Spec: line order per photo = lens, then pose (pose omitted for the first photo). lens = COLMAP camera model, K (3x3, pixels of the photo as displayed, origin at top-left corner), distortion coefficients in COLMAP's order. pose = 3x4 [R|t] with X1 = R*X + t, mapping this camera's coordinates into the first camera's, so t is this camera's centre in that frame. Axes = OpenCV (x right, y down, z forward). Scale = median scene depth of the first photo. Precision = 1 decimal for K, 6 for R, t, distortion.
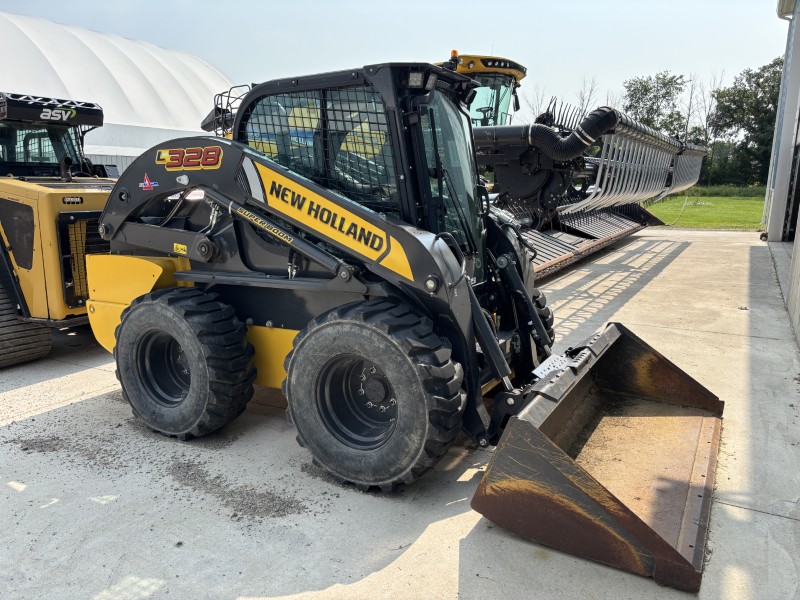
lens RADIAL K [[606.3, 0, 400.0], [0, 606.3, 300.0], [0, 0, 1]] dist [0.018376, -0.003600]
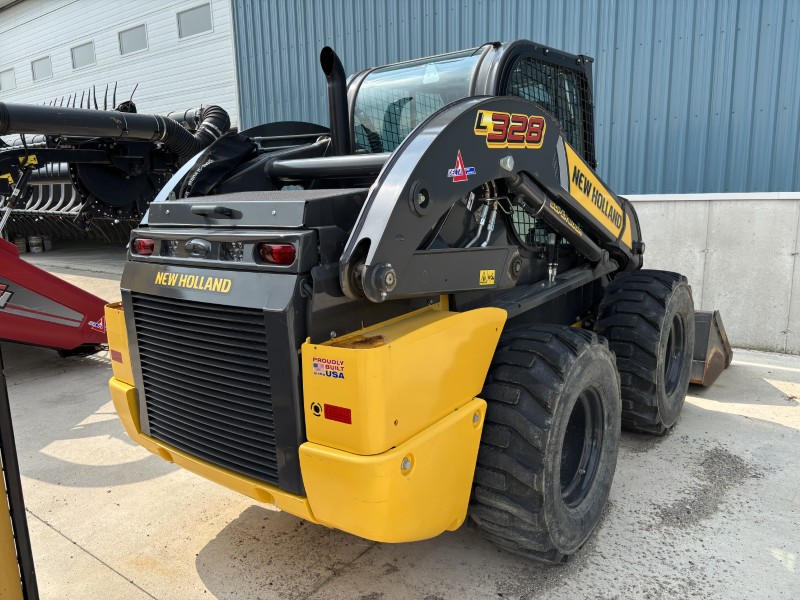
lens RADIAL K [[620.1, 0, 399.9], [0, 620.1, 284.3], [0, 0, 1]] dist [0.006175, -0.002194]
pose [[0.128171, -0.180395, 0.975208, -1.097576], [0.195244, 0.968664, 0.153523, -0.212968], [-0.972344, 0.170727, 0.159375, 1.112641]]
